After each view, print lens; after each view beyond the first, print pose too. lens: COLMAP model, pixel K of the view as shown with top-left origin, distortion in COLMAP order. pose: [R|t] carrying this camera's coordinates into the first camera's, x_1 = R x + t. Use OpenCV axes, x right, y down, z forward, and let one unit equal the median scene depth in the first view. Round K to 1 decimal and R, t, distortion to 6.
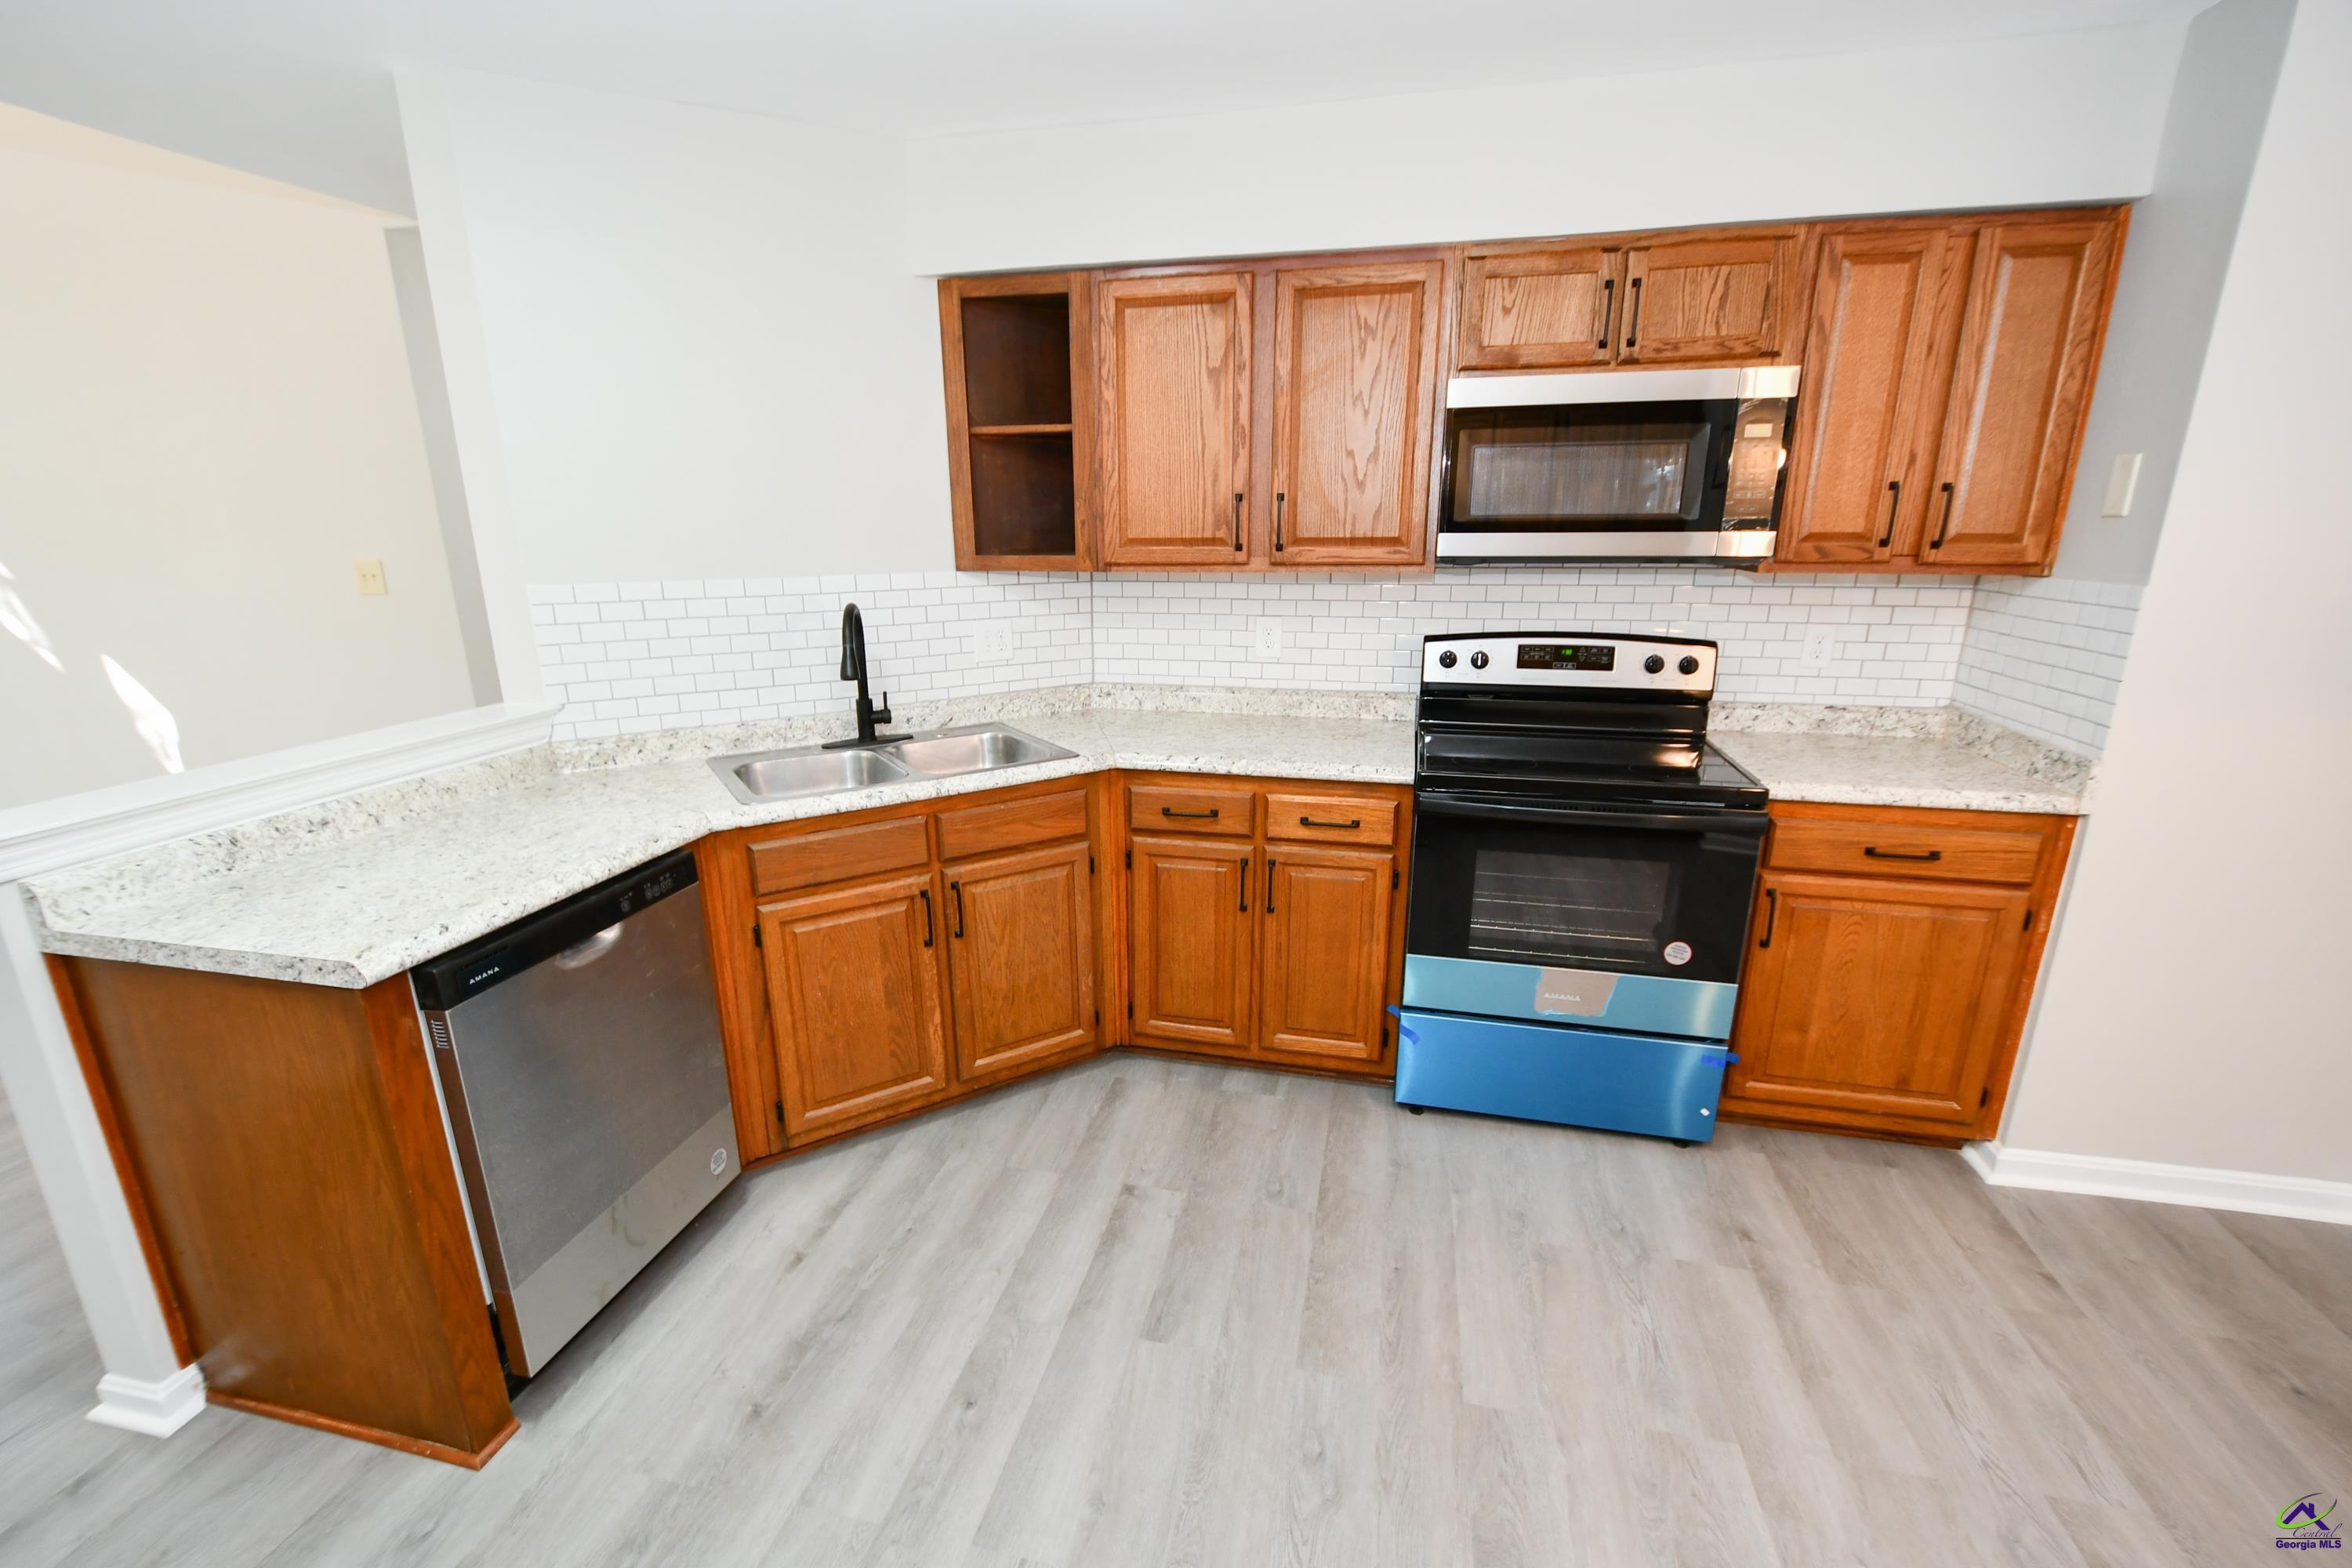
lens RADIAL K [[1026.7, 0, 1150.8], [0, 1026.7, 817.7], [0, 0, 1]] dist [0.006268, -0.008882]
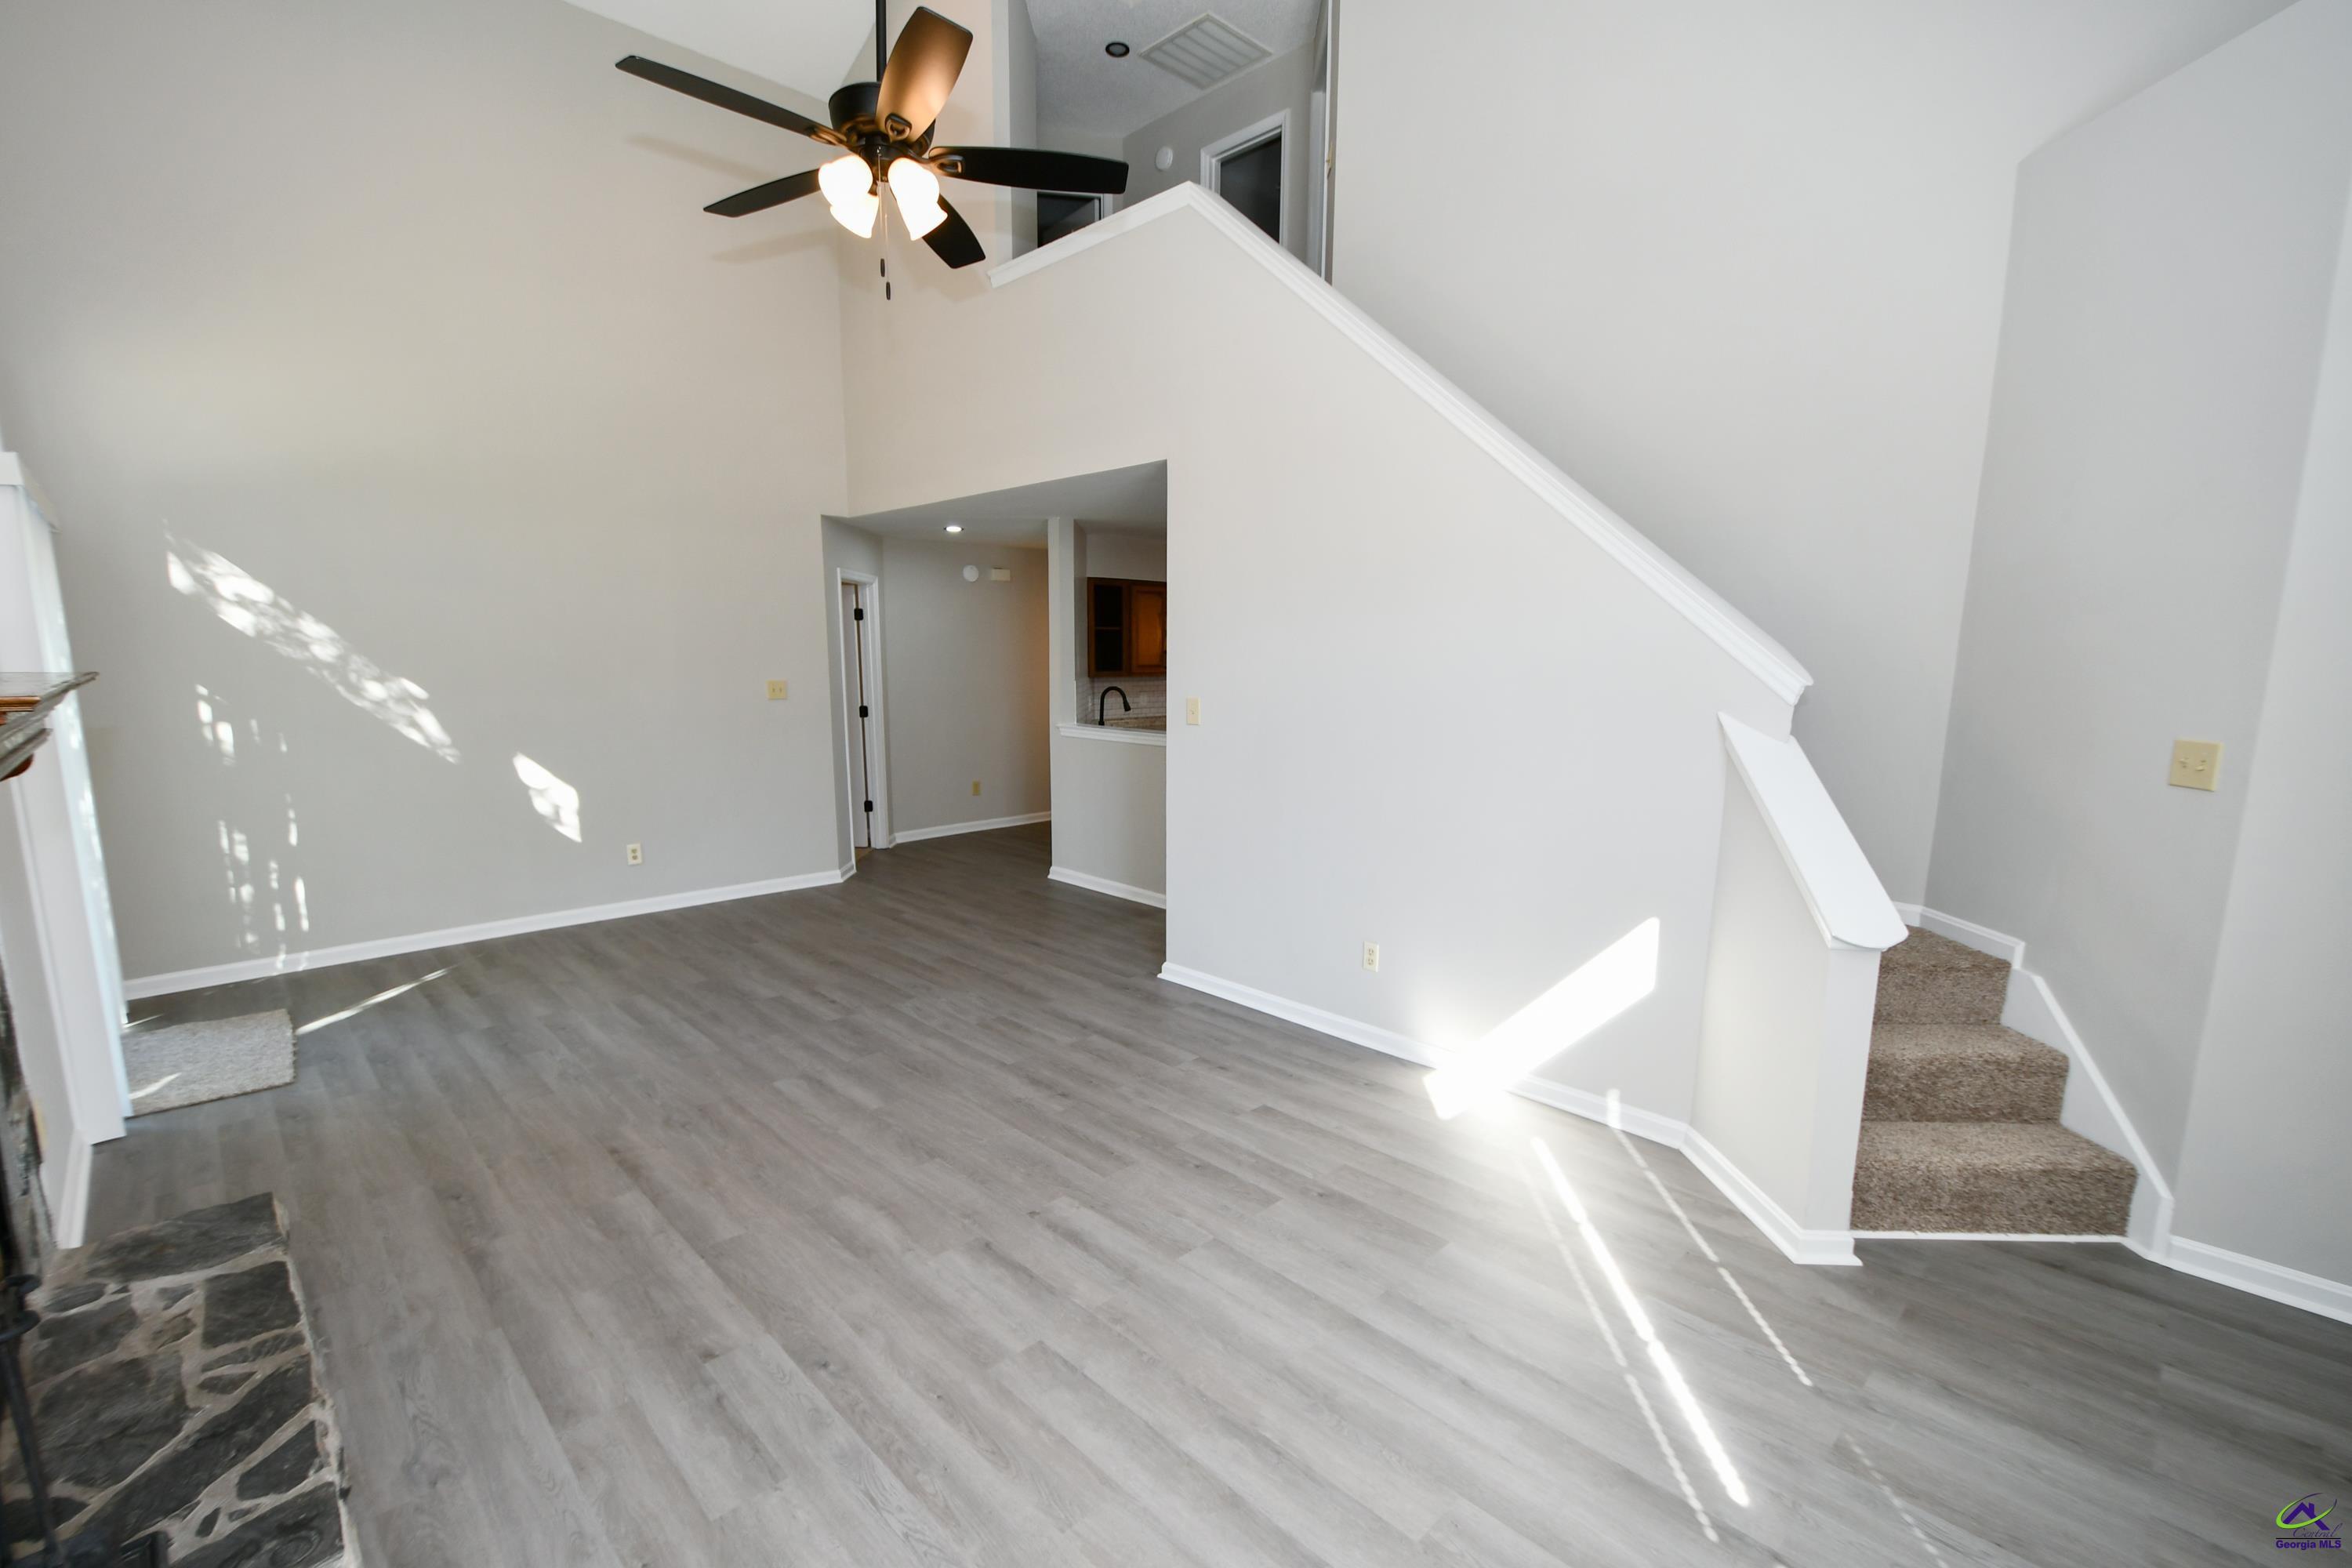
lens RADIAL K [[1028.2, 0, 1148.0], [0, 1028.2, 818.7], [0, 0, 1]] dist [0.001880, -0.000139]
pose [[0.544959, -0.125998, 0.828942, -2.691587], [0.230622, 0.973036, -0.003715, 0.188426], [-0.806122, 0.193197, 0.559323, -0.635709]]
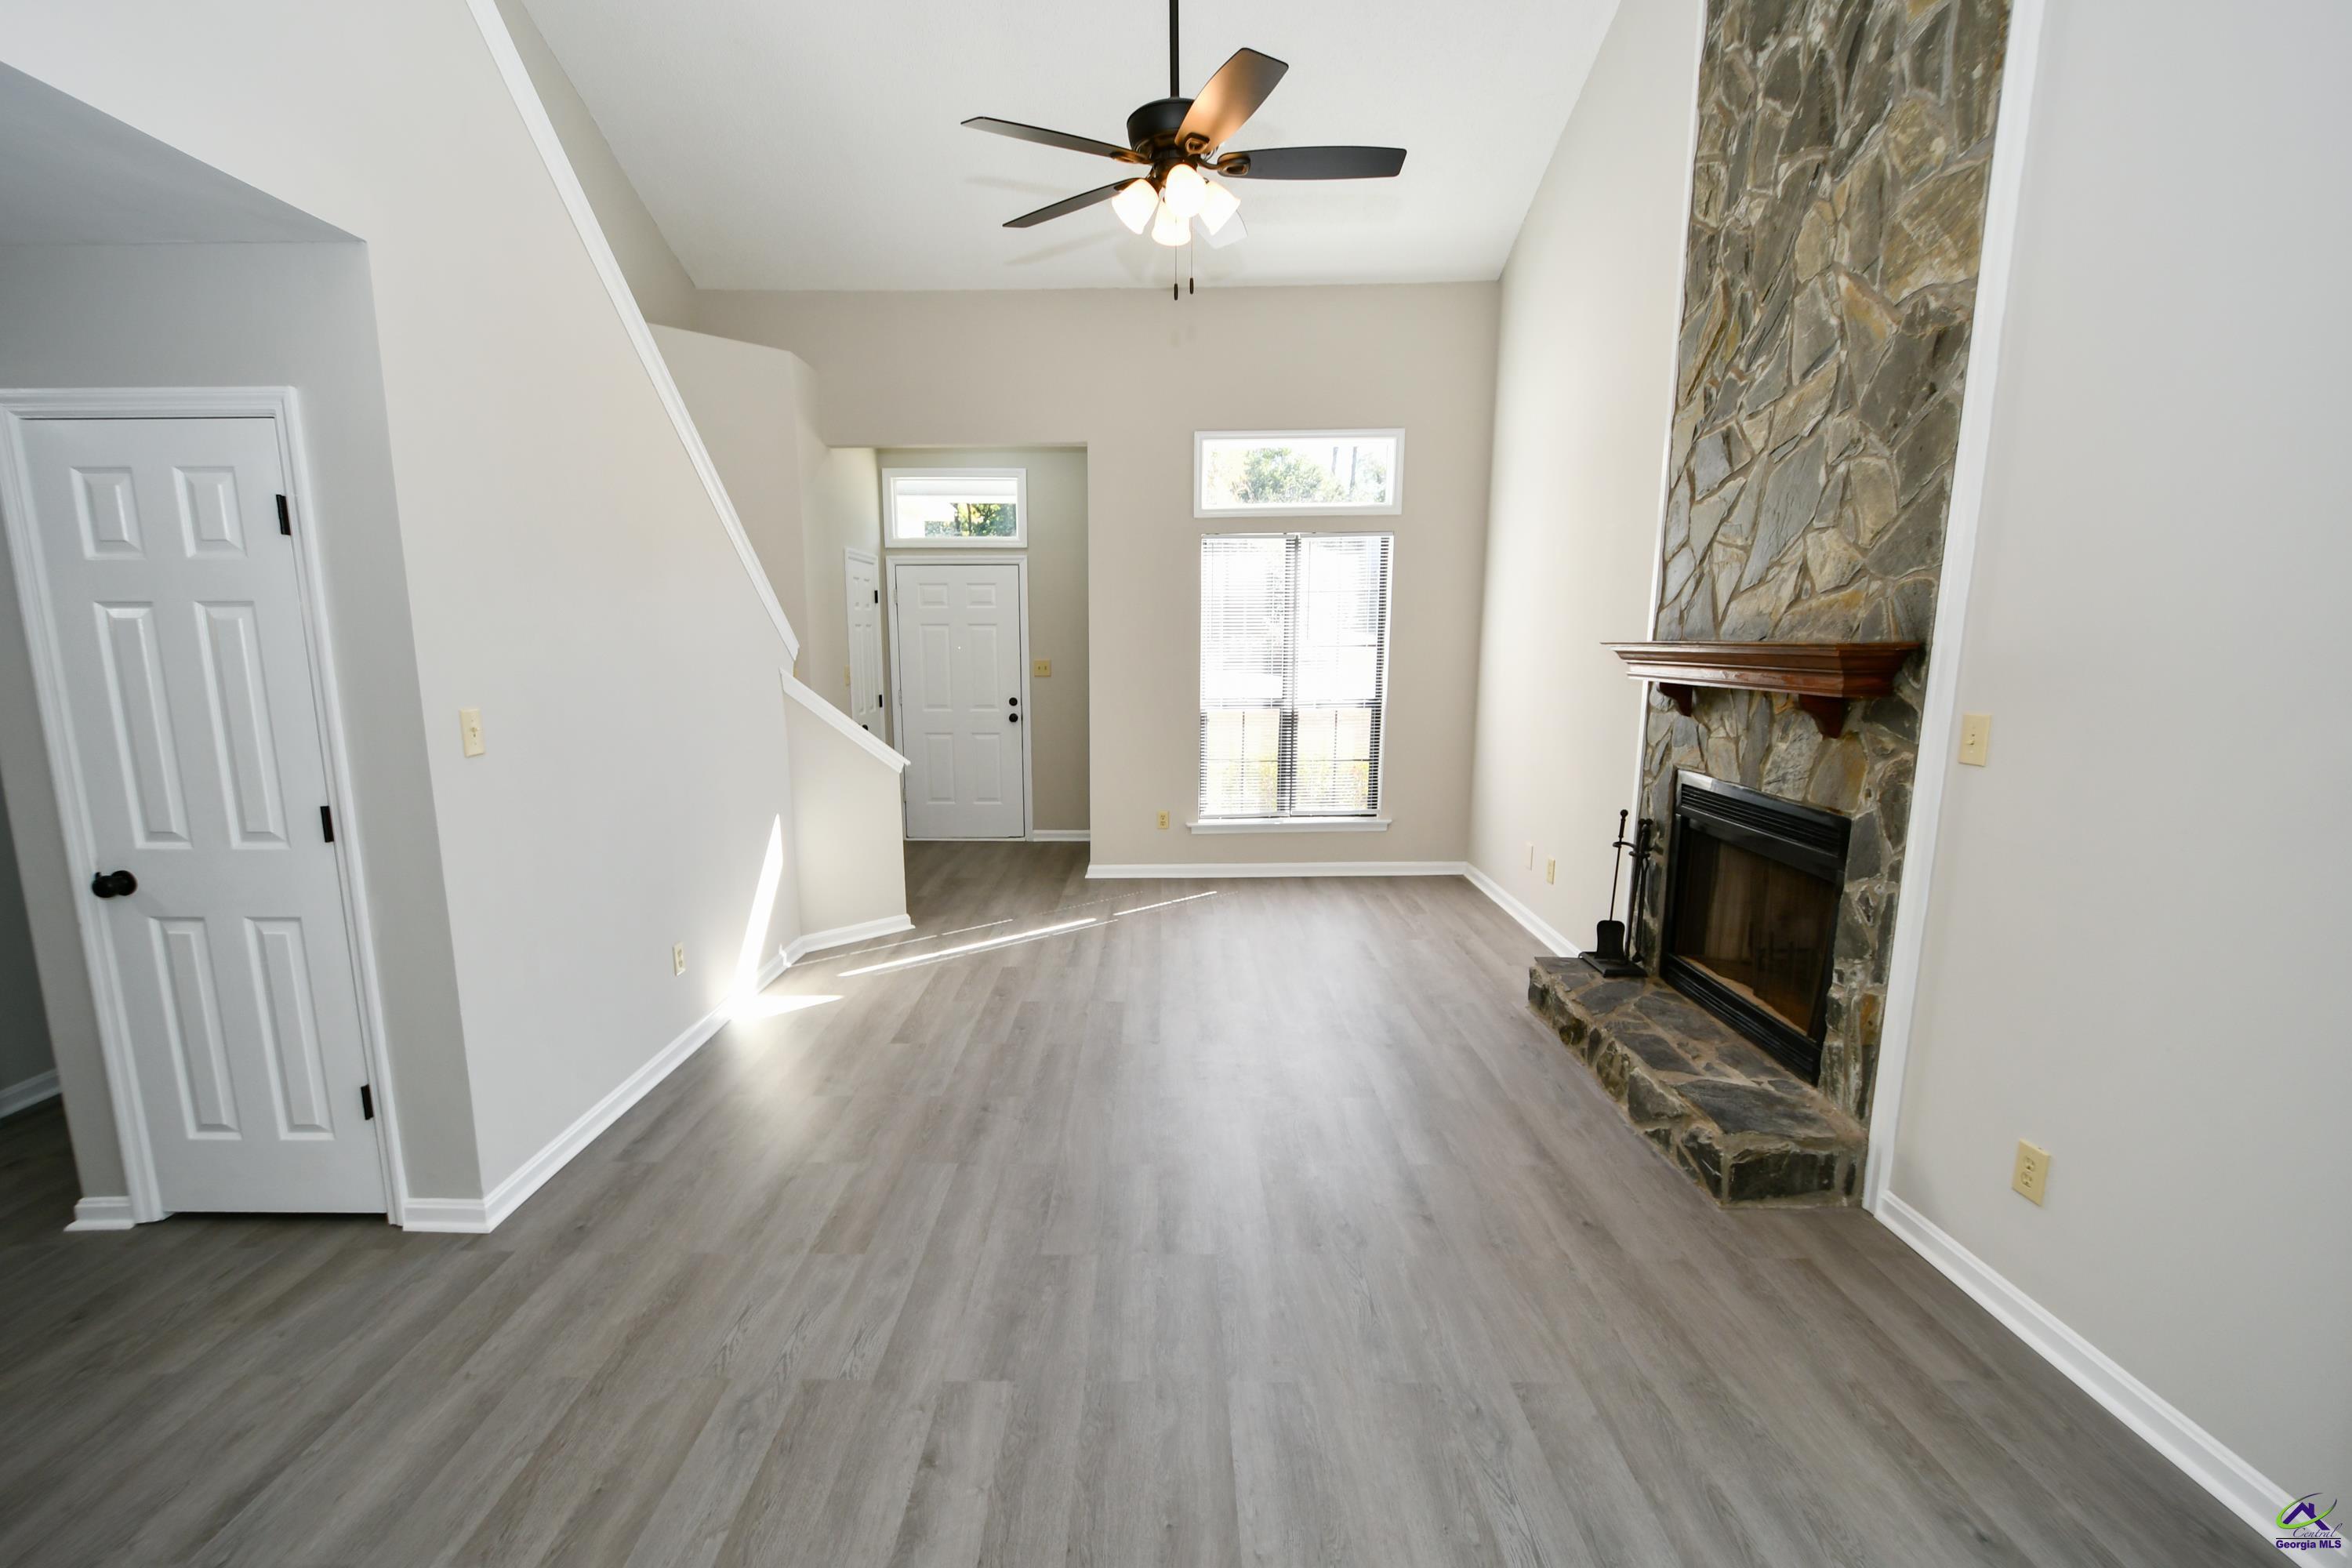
lens RADIAL K [[1026.7, 0, 1150.8], [0, 1026.7, 817.7], [0, 0, 1]] dist [0.006268, -0.008882]
pose [[-0.975238, 0.048585, -0.215757, -1.583390], [-0.053364, 0.895050, 0.442762, -0.389512], [0.214625, 0.443311, -0.870294, 1.320884]]
